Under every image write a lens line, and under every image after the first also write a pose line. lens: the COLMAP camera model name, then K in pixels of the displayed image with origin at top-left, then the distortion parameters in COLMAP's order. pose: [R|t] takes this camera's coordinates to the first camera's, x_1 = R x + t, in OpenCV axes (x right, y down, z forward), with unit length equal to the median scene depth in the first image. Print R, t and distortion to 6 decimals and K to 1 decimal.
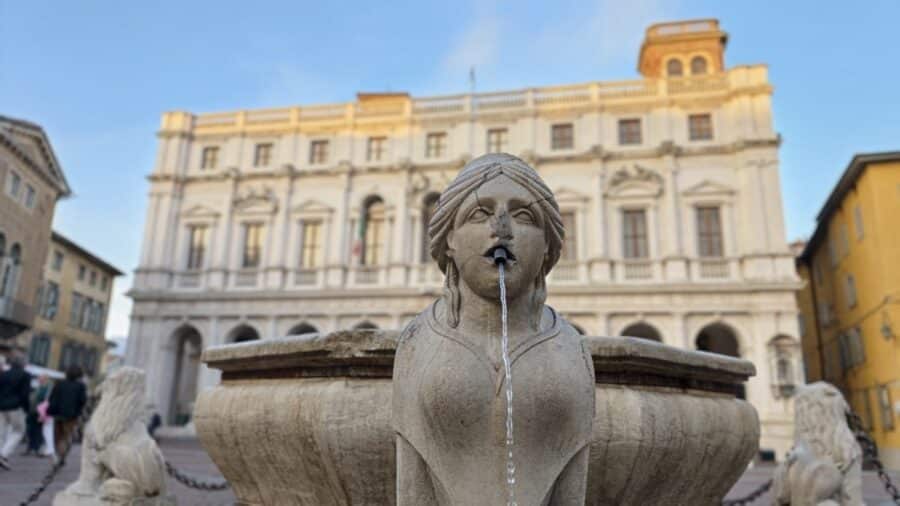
lens RADIAL K [[637.1, 0, 455.4], [0, 637.1, 254.4], [0, 0, 1]] dist [0.064107, -0.119995]
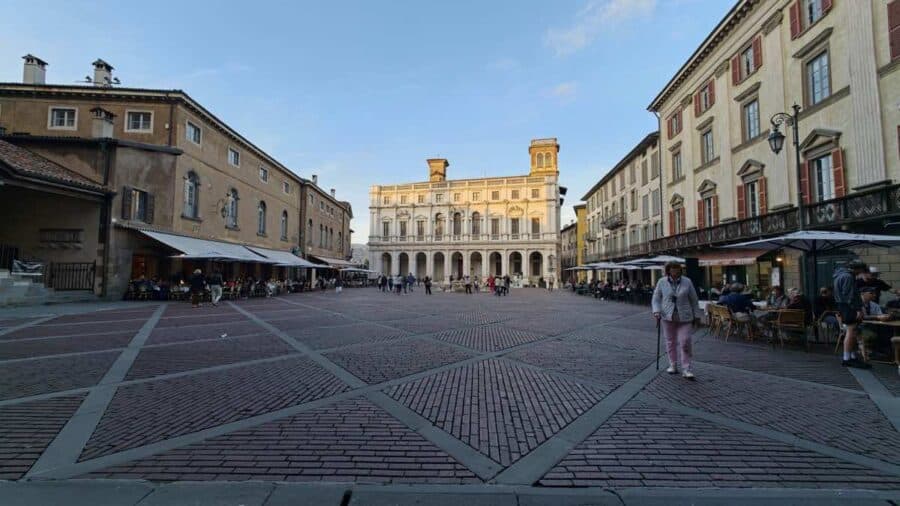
lens RADIAL K [[344.0, 0, 450.0], [0, 344.0, 253.0], [0, 0, 1]] dist [0.000393, 0.000014]
pose [[0.998160, -0.020302, -0.057136, 0.027034], [0.030734, 0.981666, 0.188116, -0.223985], [0.052270, -0.189526, 0.980483, -0.787193]]
